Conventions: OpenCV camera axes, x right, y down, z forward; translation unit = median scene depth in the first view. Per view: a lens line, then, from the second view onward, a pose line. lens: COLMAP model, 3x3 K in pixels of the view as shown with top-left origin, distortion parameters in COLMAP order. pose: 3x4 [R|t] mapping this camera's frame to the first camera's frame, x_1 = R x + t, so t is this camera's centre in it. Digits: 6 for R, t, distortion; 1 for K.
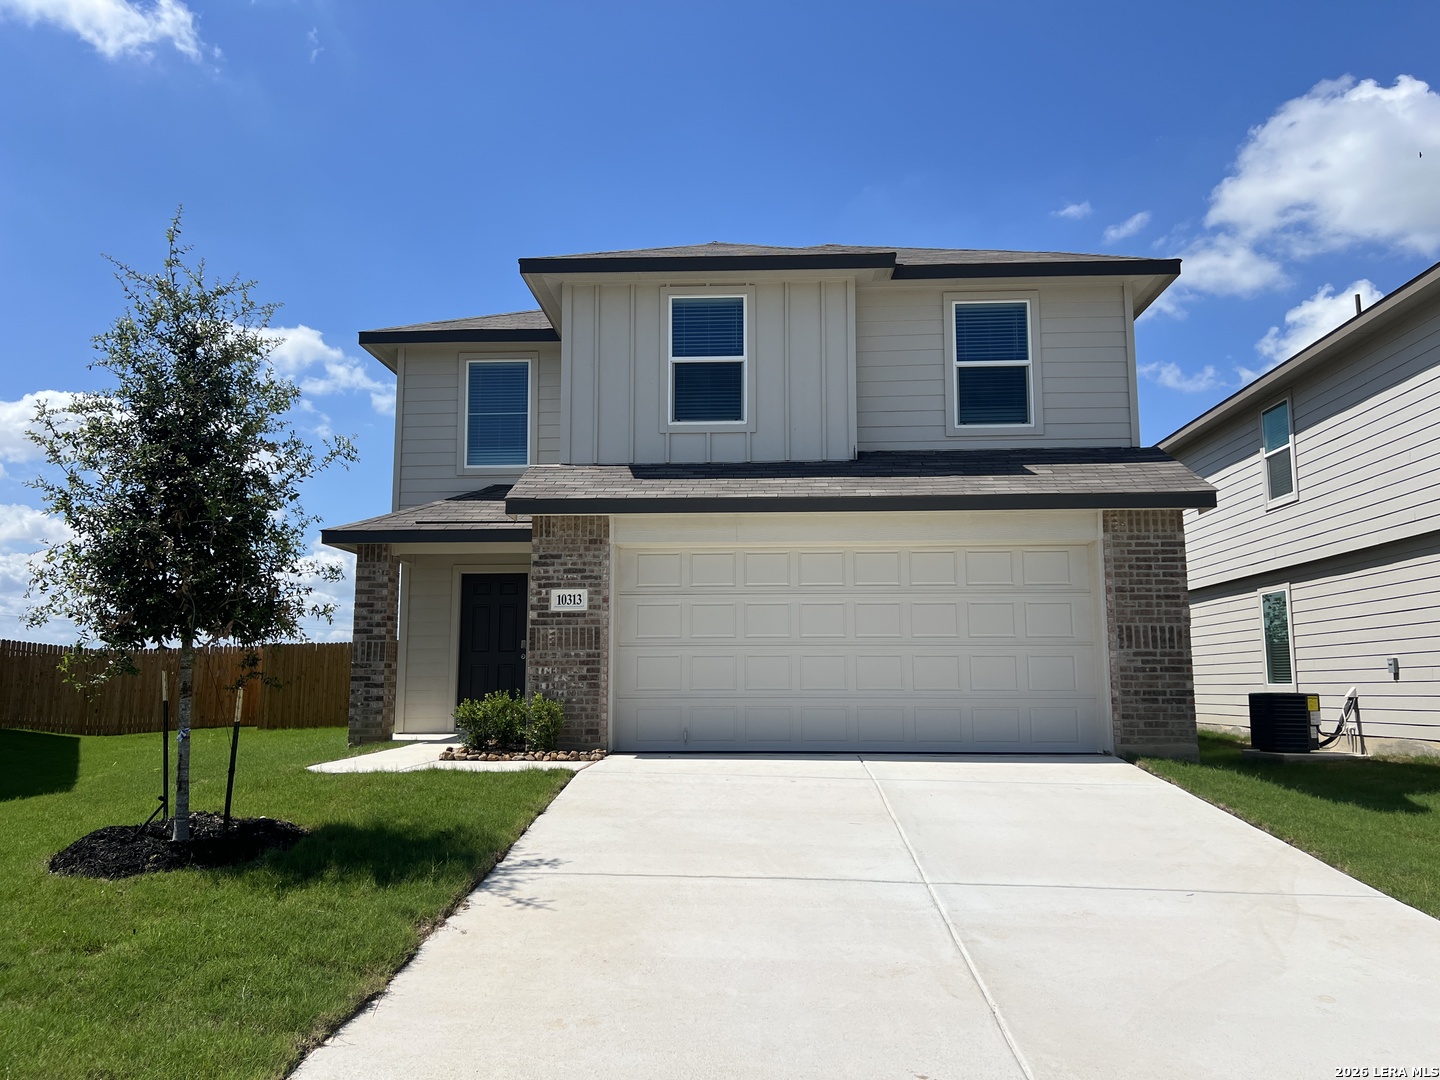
lens RADIAL K [[1089.4, 0, 731.7], [0, 1089.4, 549.9], [0, 0, 1]] dist [0.041223, -0.039119]
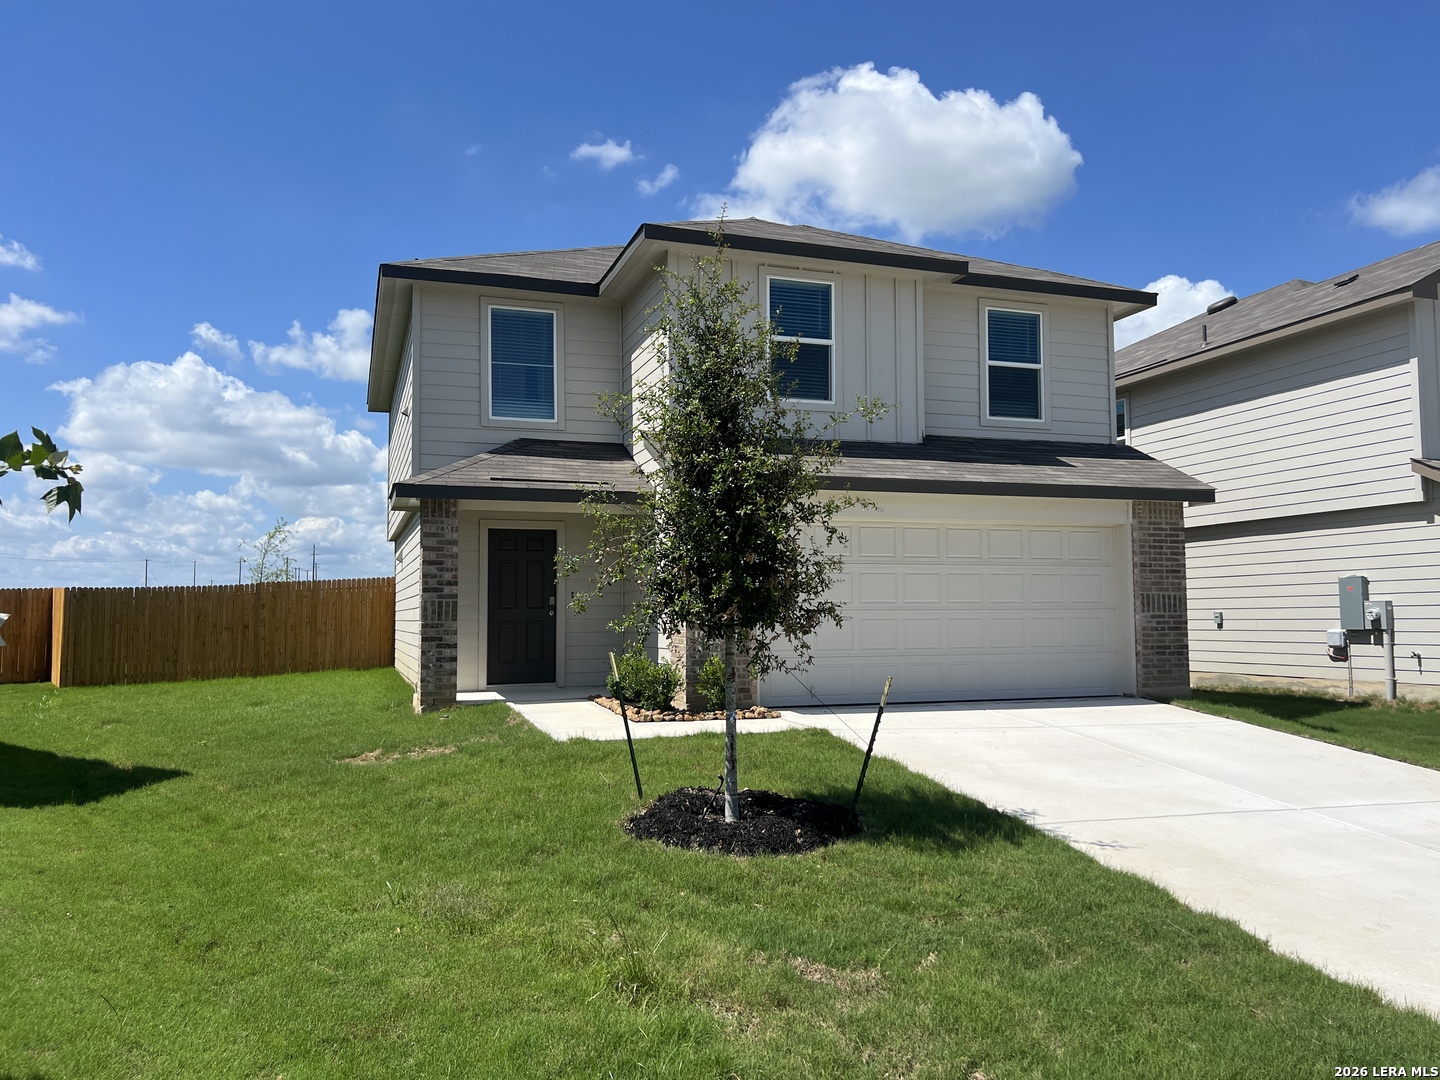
lens RADIAL K [[1089.4, 0, 708.0], [0, 1089.4, 564.8], [0, 0, 1]] dist [0.041223, -0.039119]
pose [[0.927560, 0.012754, 0.373455, -0.514134], [-0.042624, 0.996505, 0.071835, -0.029244], [-0.371234, -0.082550, 0.924863, 0.028800]]
